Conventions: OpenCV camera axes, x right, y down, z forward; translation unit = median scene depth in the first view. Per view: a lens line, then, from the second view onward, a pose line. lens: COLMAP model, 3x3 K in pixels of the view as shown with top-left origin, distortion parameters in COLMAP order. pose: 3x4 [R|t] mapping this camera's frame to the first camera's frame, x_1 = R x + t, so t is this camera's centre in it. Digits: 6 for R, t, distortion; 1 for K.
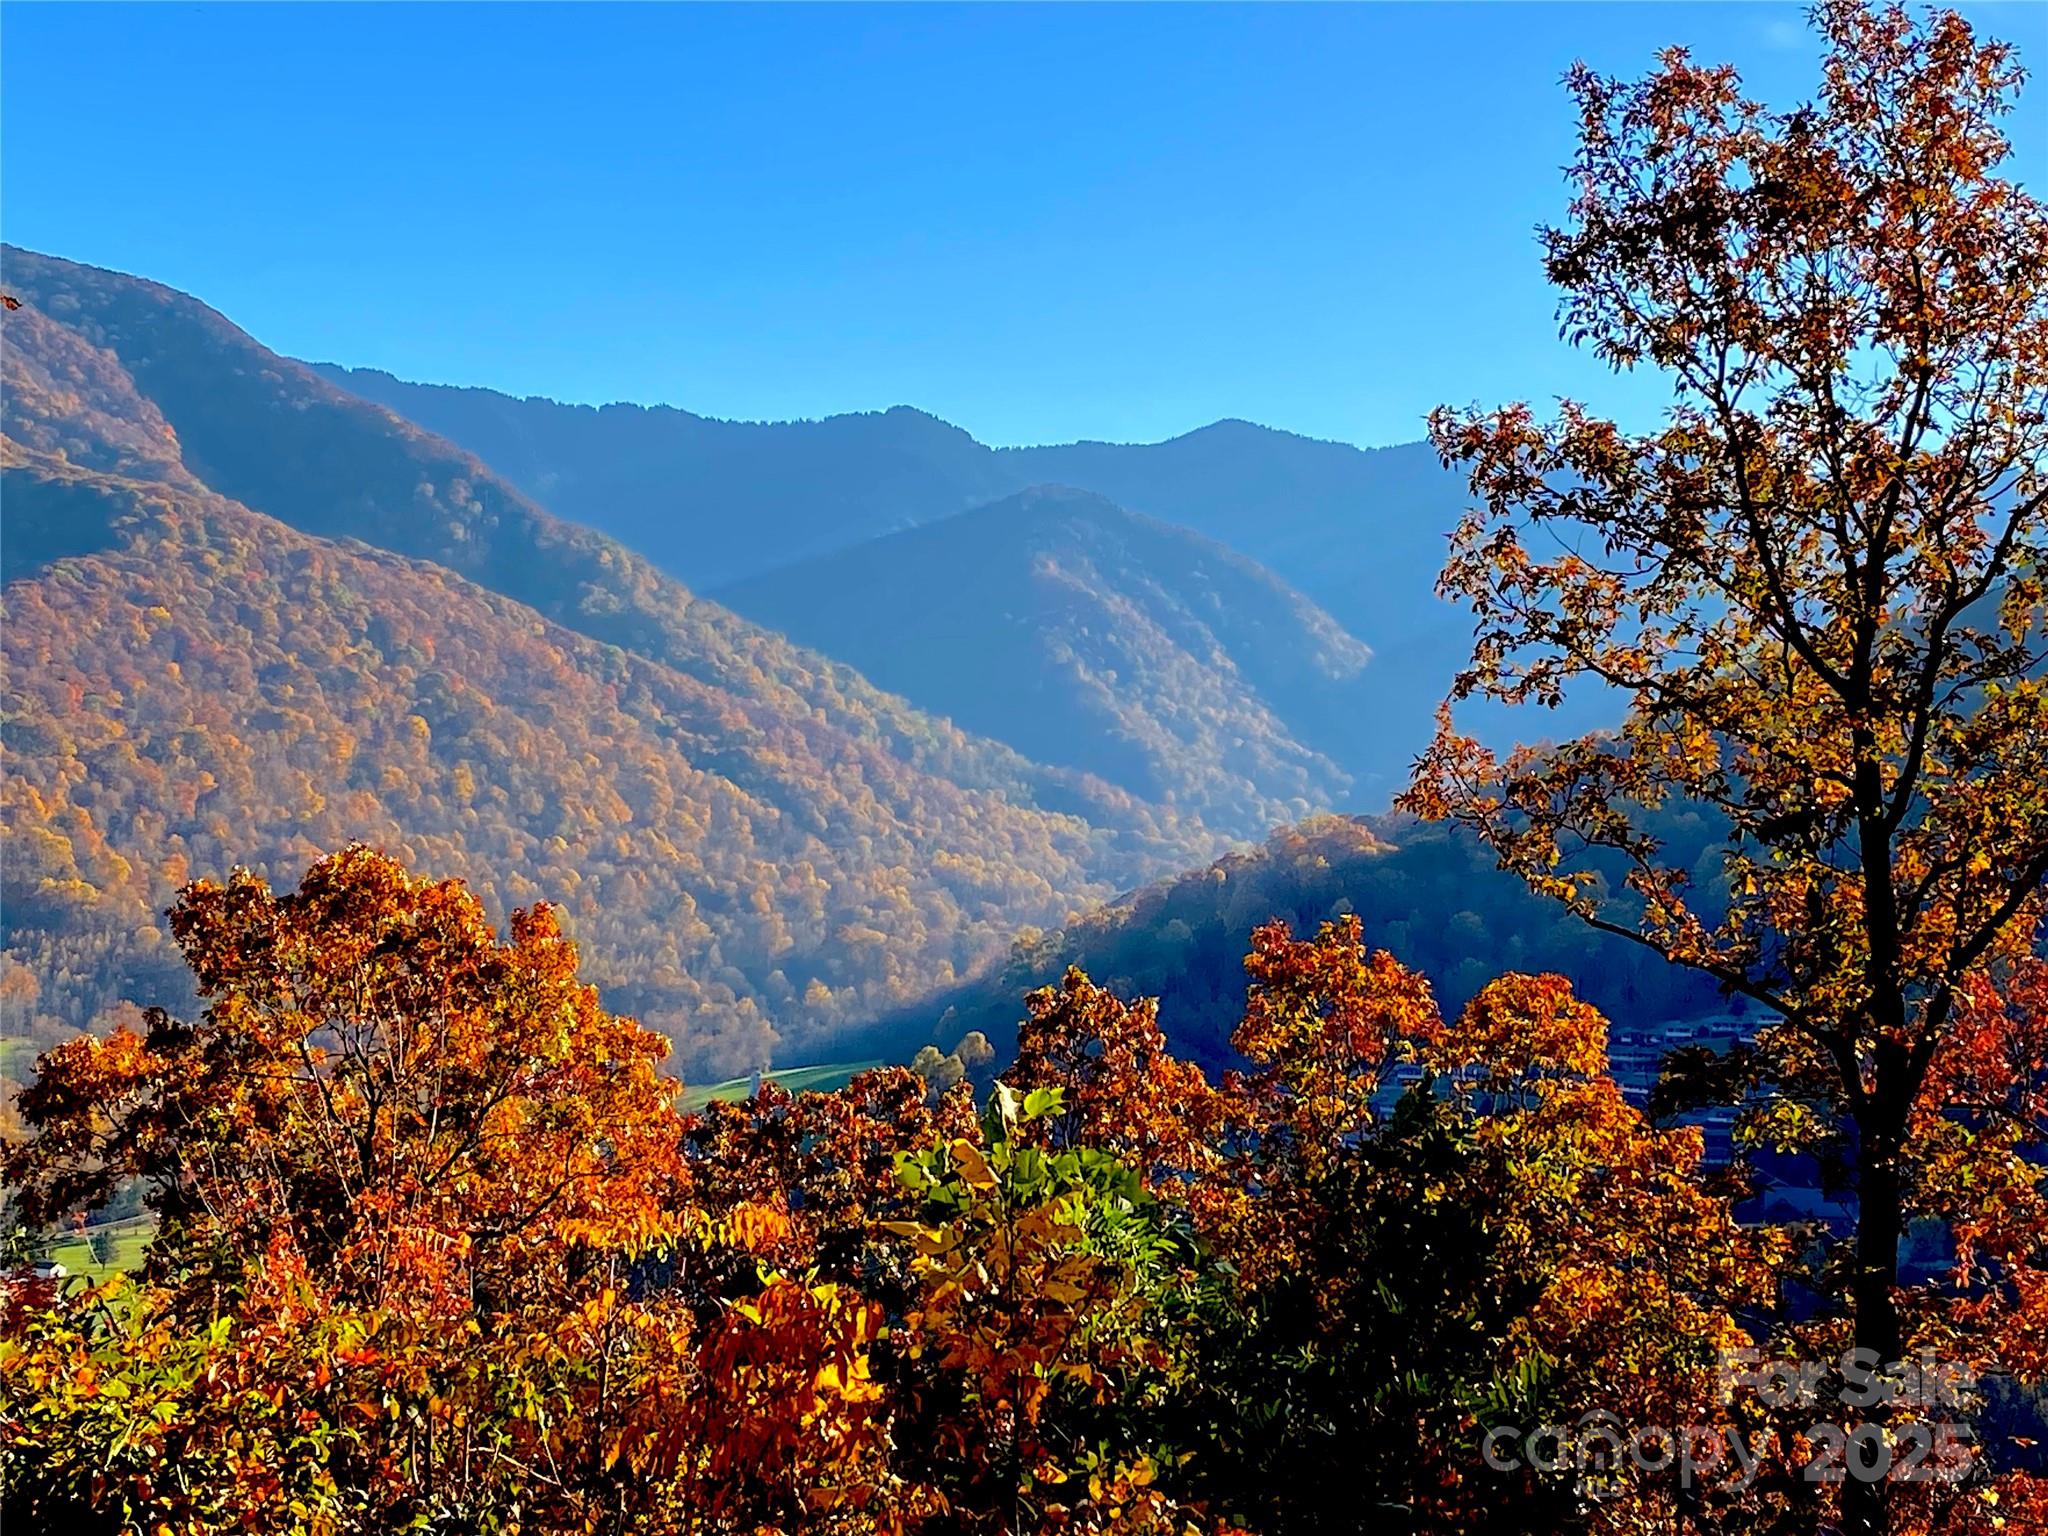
lens RADIAL K [[3634.6, 0, 1064.6], [0, 3634.6, 743.1], [0, 0, 1]] dist [0.158070, 0.000000]
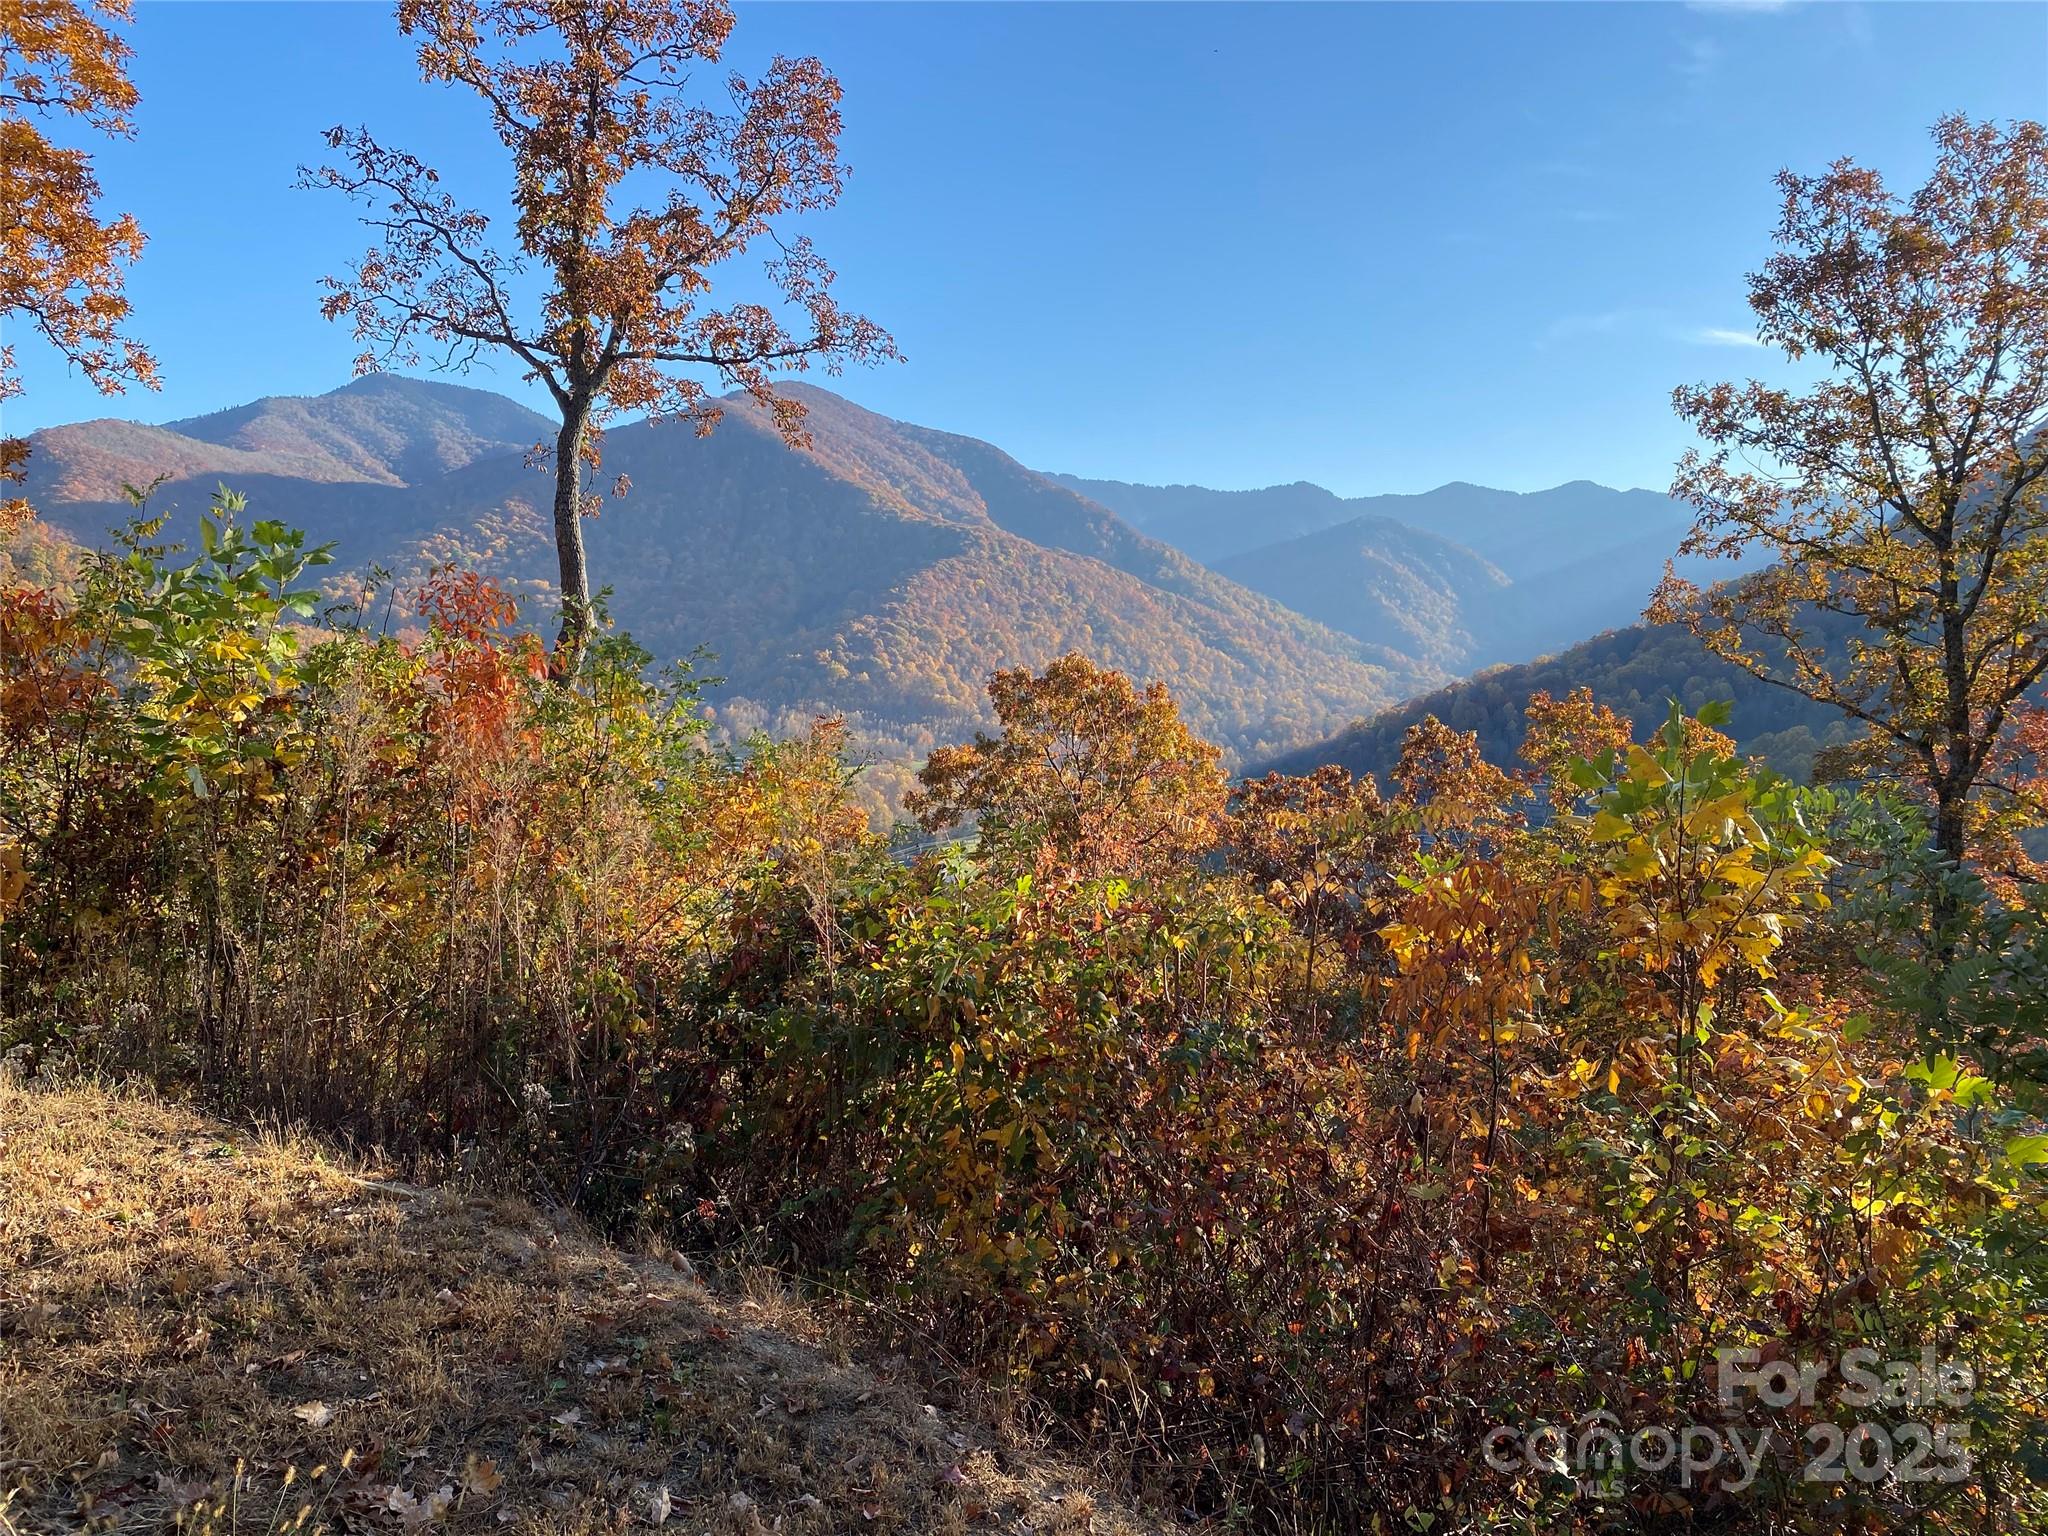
lens RADIAL K [[1595.6, 0, 1019.8], [0, 1595.6, 763.9], [0, 0, 1]] dist [0.053490, -0.057098]
pose [[0.976452, 0.007910, -0.215591, -0.028808], [0.009355, 0.996835, 0.078942, 0.018974], [0.215533, -0.079100, 0.973288, 0.119057]]
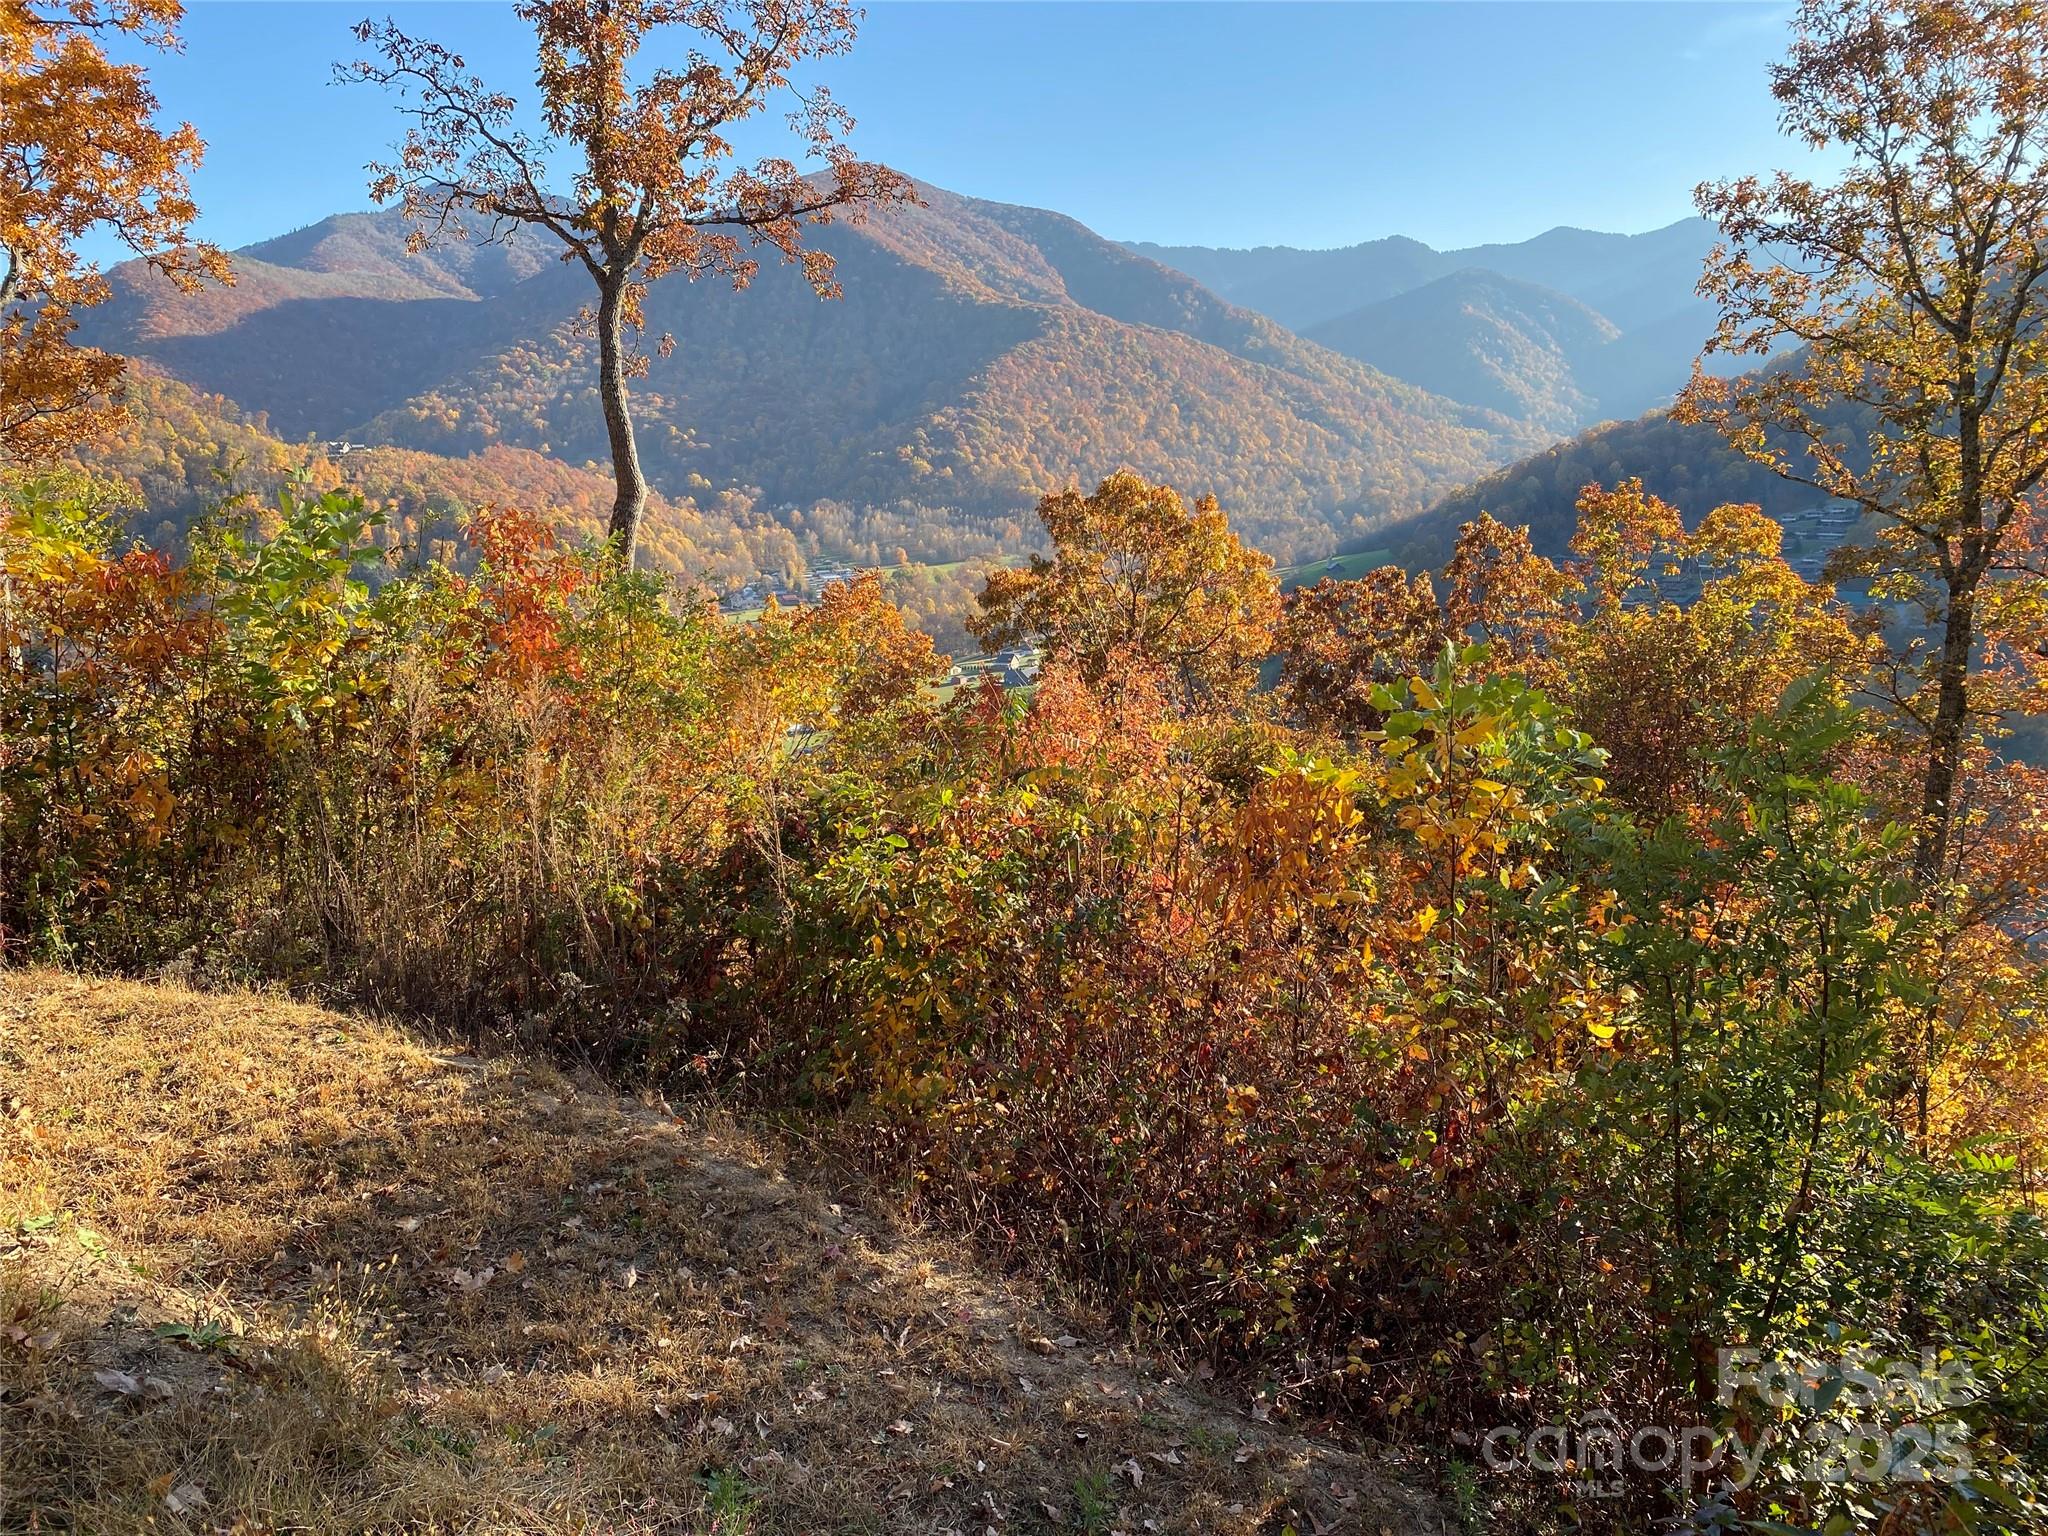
lens RADIAL K [[1595.6, 0, 1010.8], [0, 1595.6, 772.4], [0, 0, 1]] dist [0.053490, -0.057098]
pose [[0.960470, -0.002075, -0.278377, -0.000485], [0.063291, 0.975414, 0.211099, -0.000220], [0.271095, -0.220373, 0.936986, 0.090892]]
